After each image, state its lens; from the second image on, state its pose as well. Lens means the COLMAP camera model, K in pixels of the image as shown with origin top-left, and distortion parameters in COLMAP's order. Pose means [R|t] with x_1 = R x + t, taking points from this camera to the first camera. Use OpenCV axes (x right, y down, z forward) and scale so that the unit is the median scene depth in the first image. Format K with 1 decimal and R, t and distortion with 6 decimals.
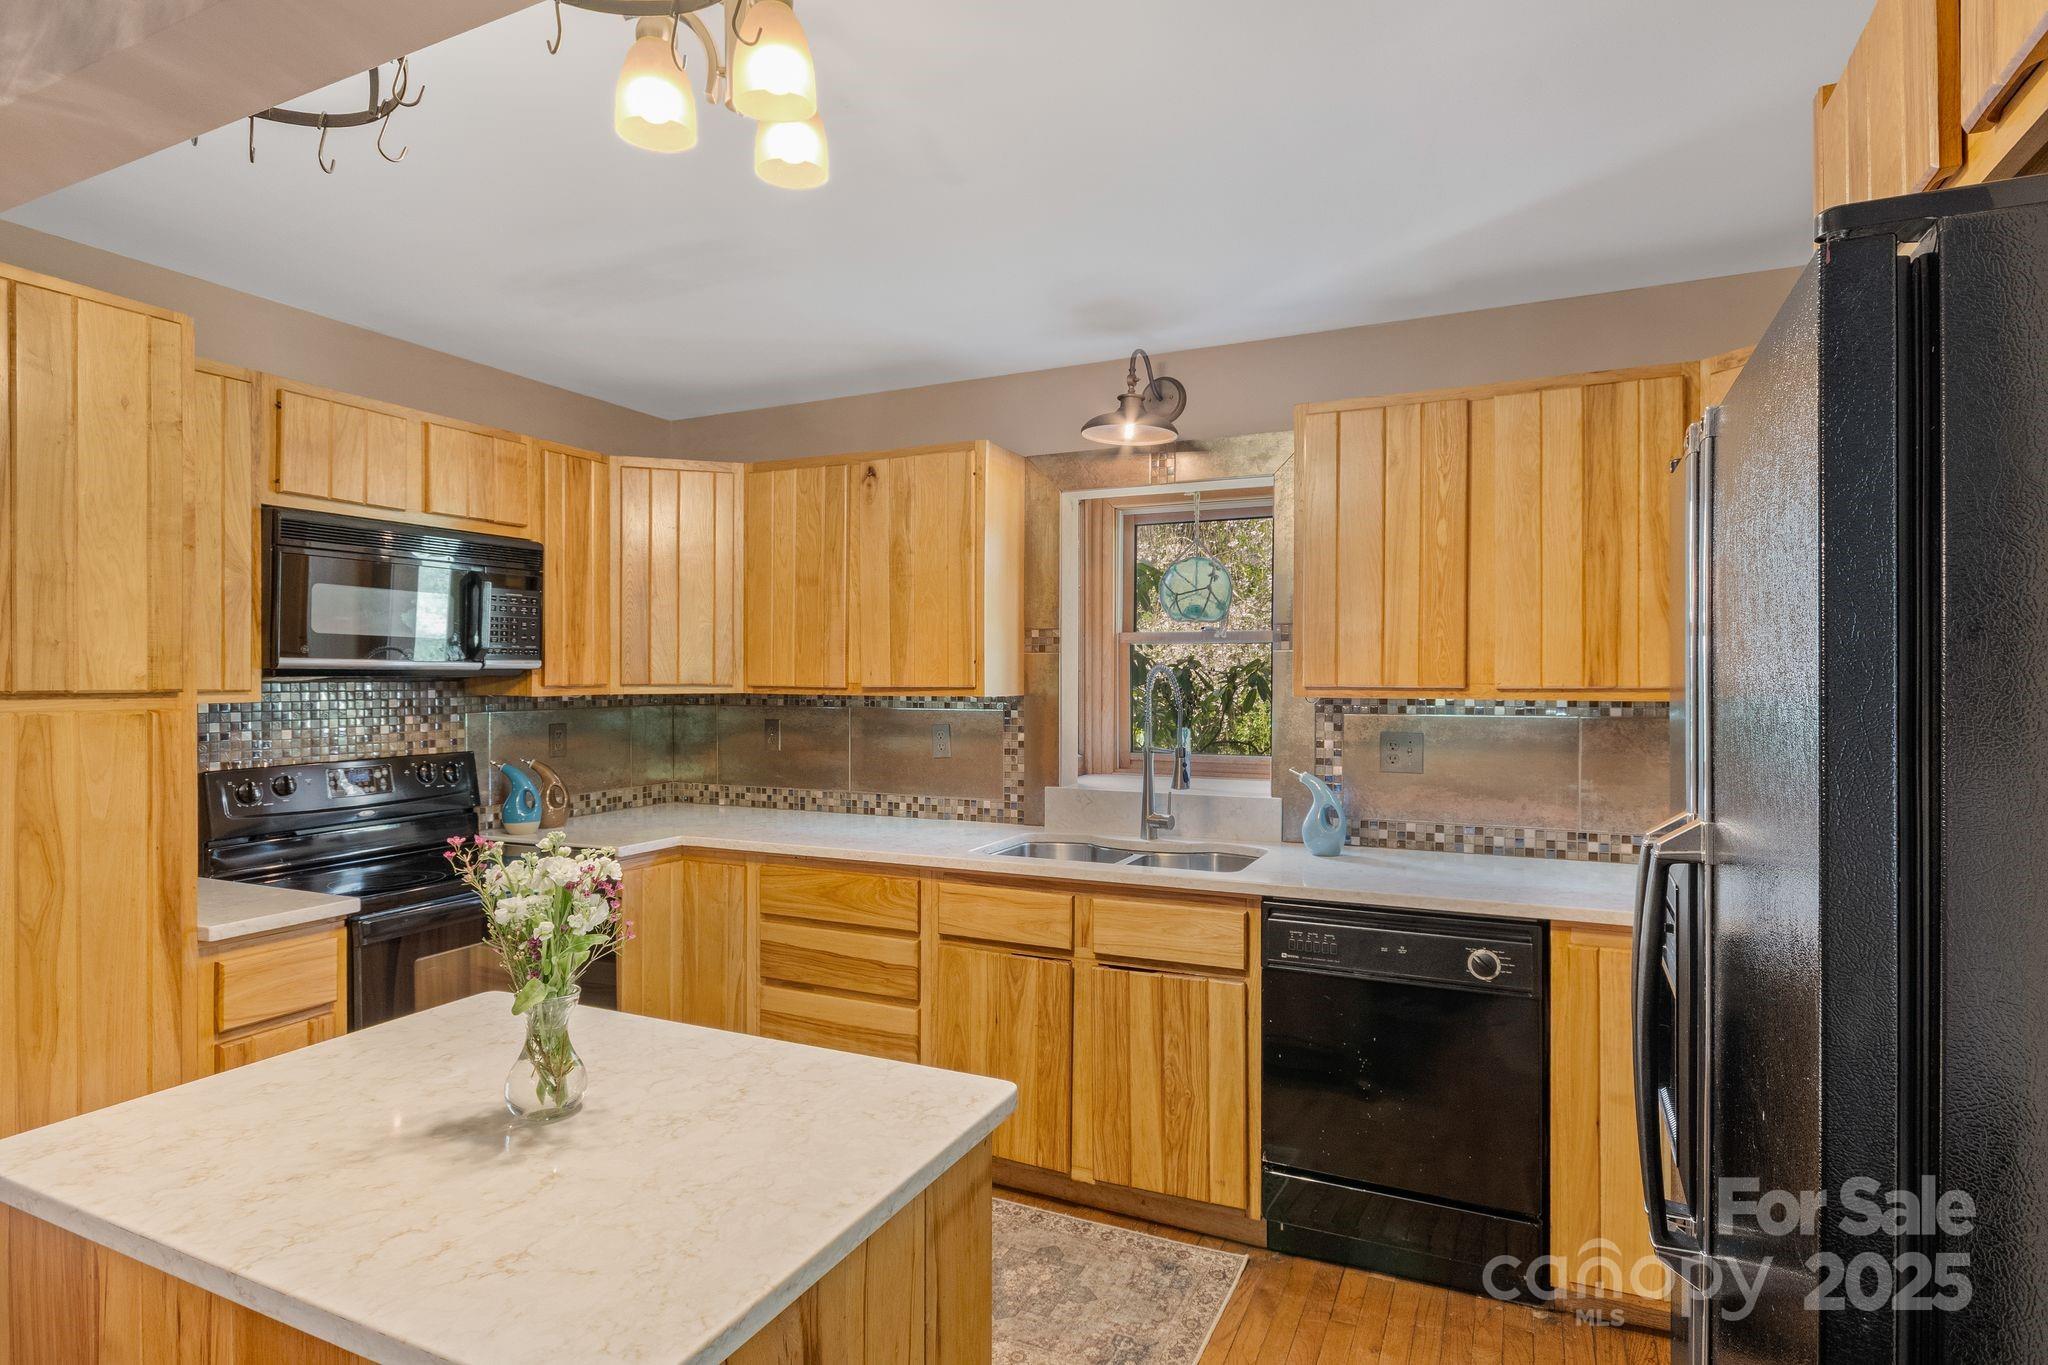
lens RADIAL K [[1068.6, 0, 1024.0], [0, 1068.6, 682.5], [0, 0, 1]] dist [-0.002247, -0.001550]
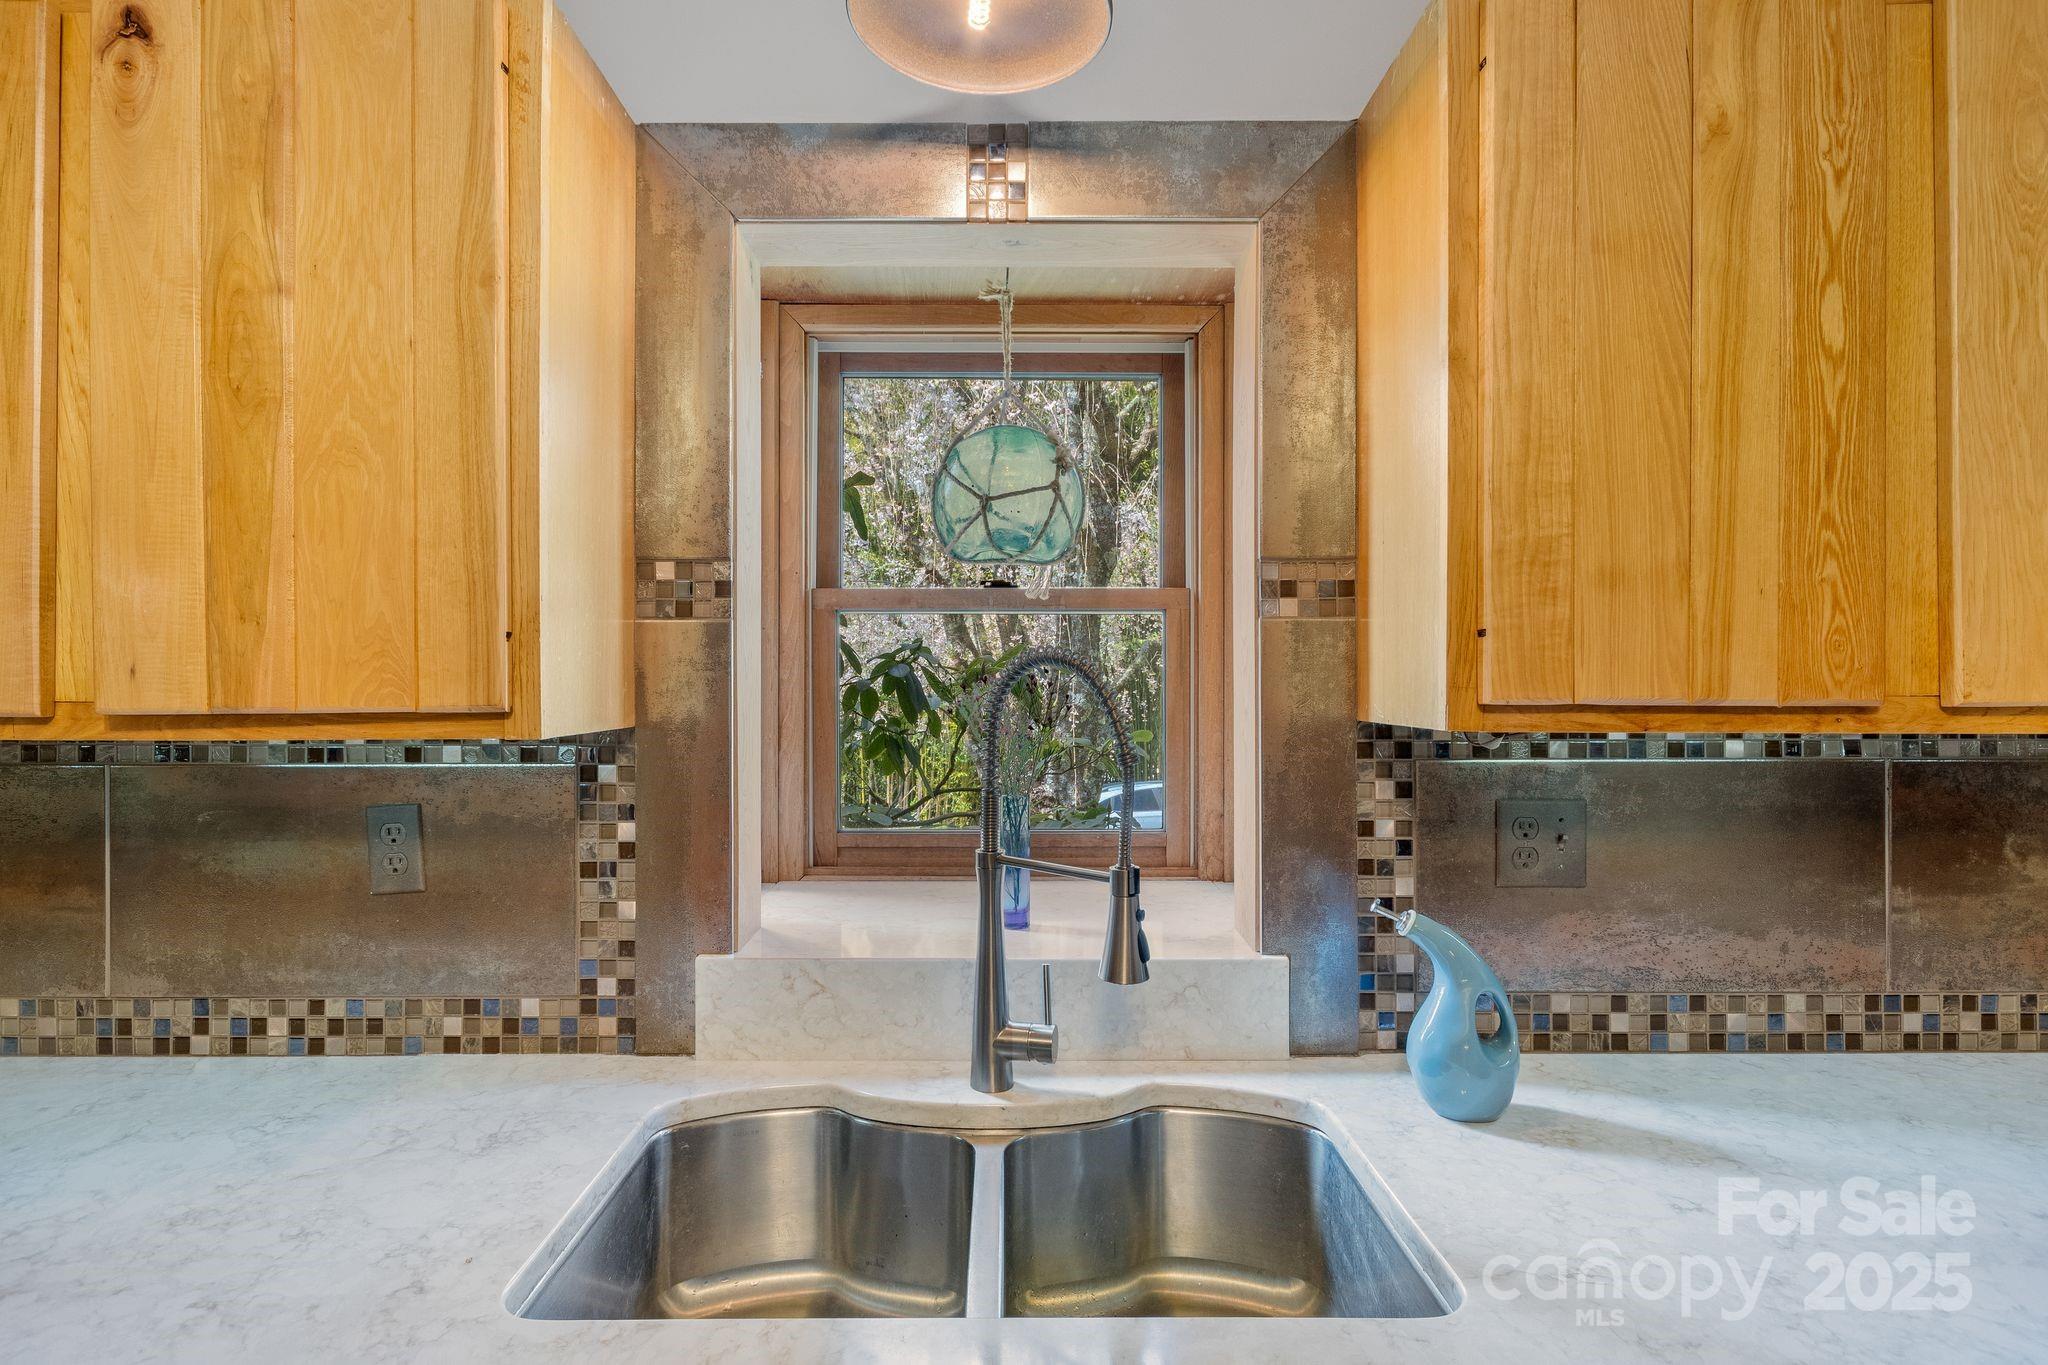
lens RADIAL K [[1052.8, 0, 999.6], [0, 1052.8, 677.3], [0, 0, 1]] dist [0.001709, -0.001412]
pose [[0.905159, -0.002583, 0.425066, -0.052161], [0.004121, 0.999988, -0.002697, -0.005562], [-0.425054, 0.004193, 0.905158, 0.707836]]
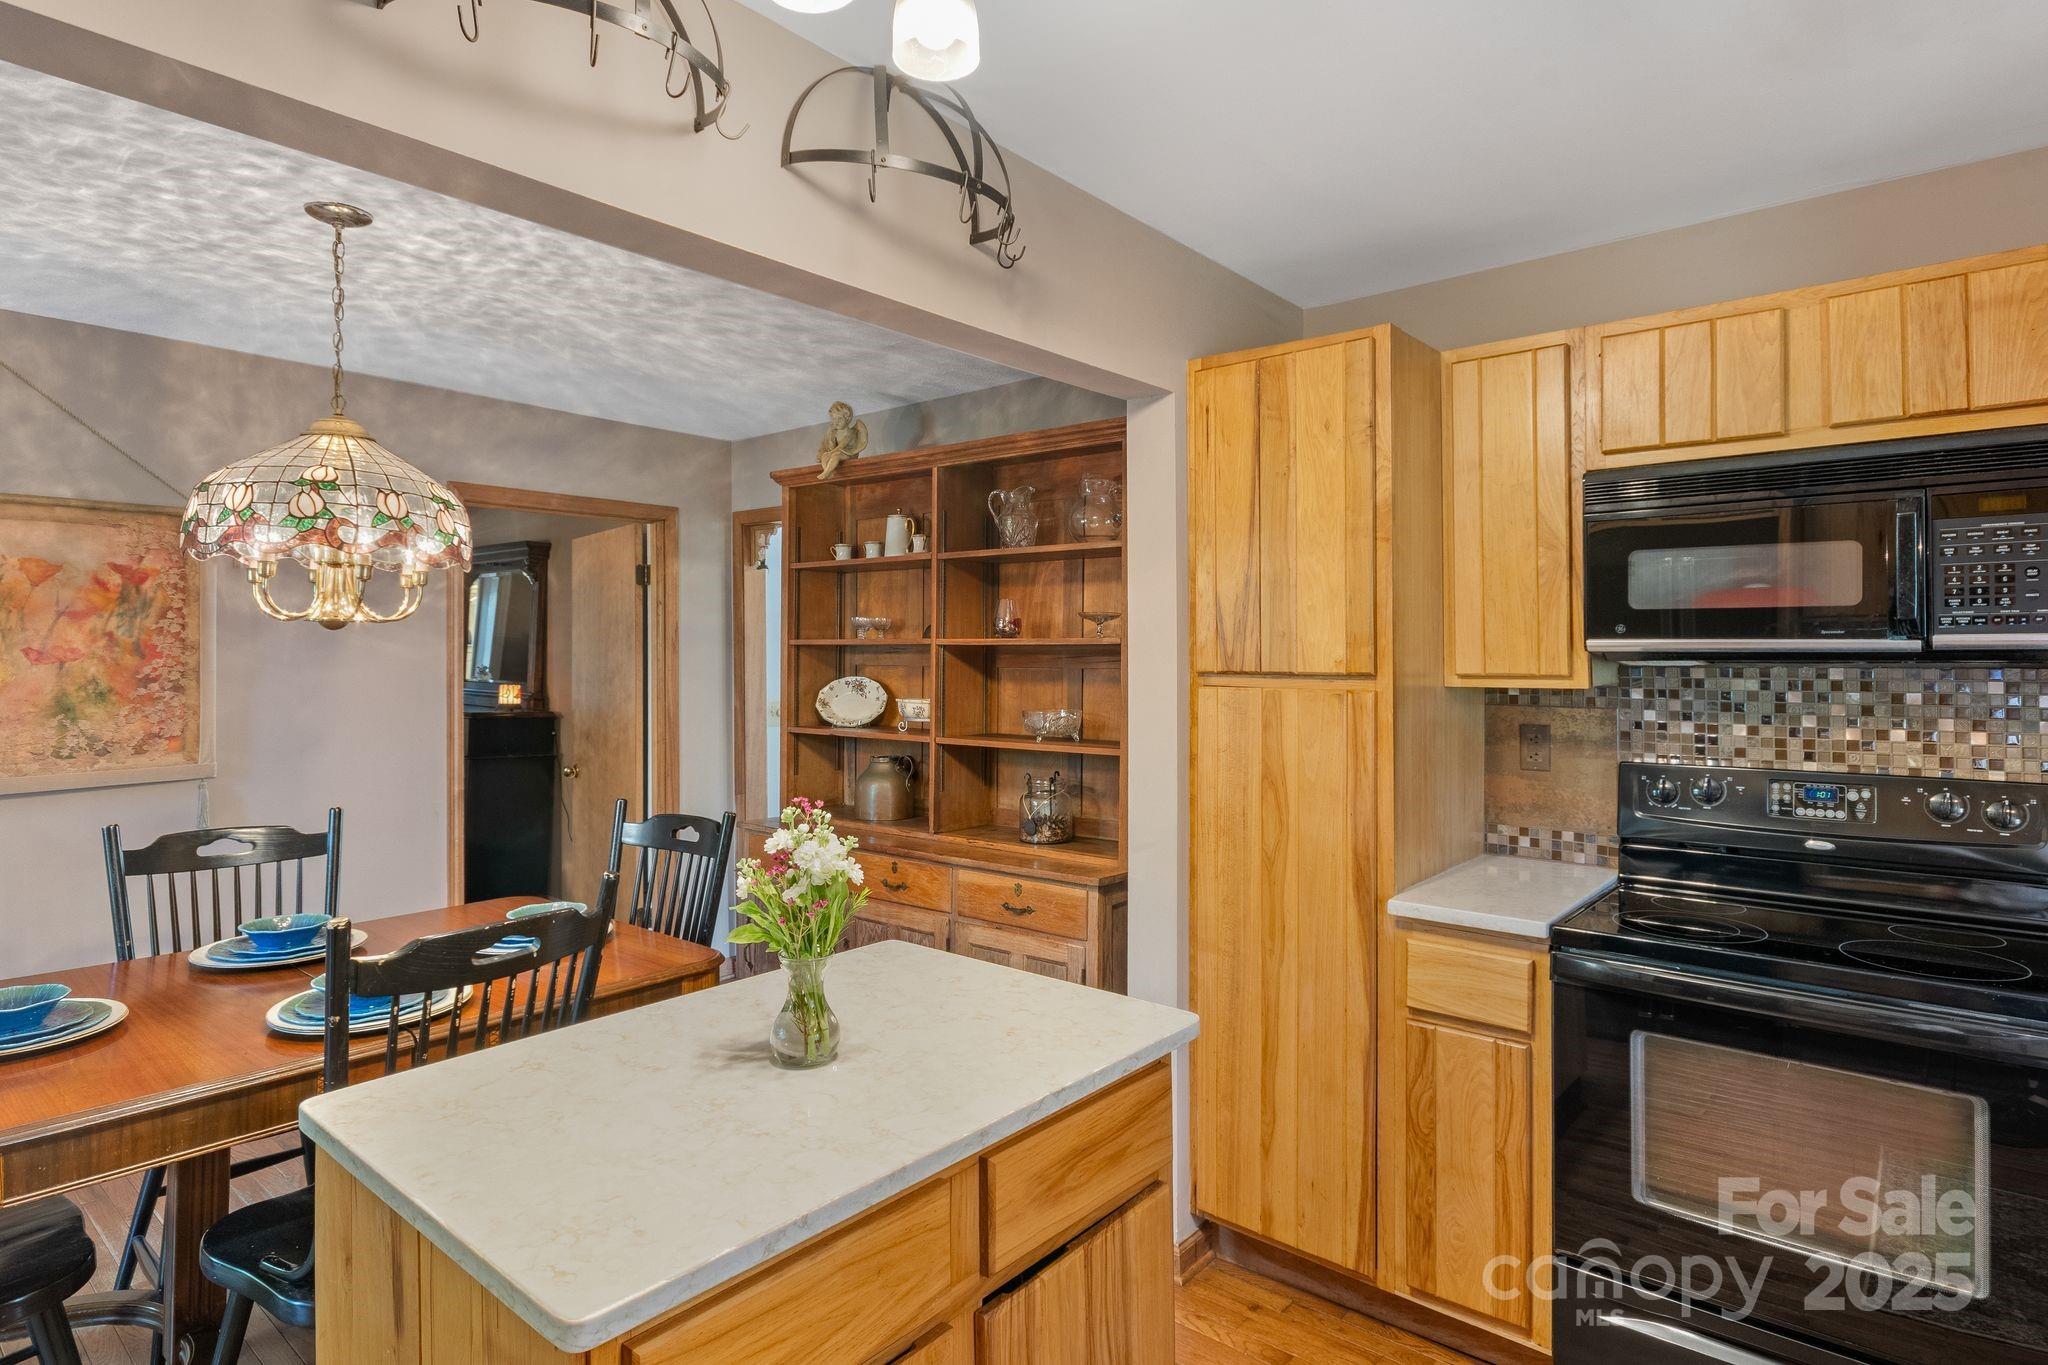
lens RADIAL K [[1082.6, 0, 1028.7], [0, 1082.6, 645.0], [0, 0, 1]] dist [0.003185, -0.008180]
pose [[-0.266060, -0.004766, -0.963945, 0.256356], [-0.003340, 0.999986, -0.004022, -0.011579], [0.963951, 0.002150, -0.266073, 0.673718]]
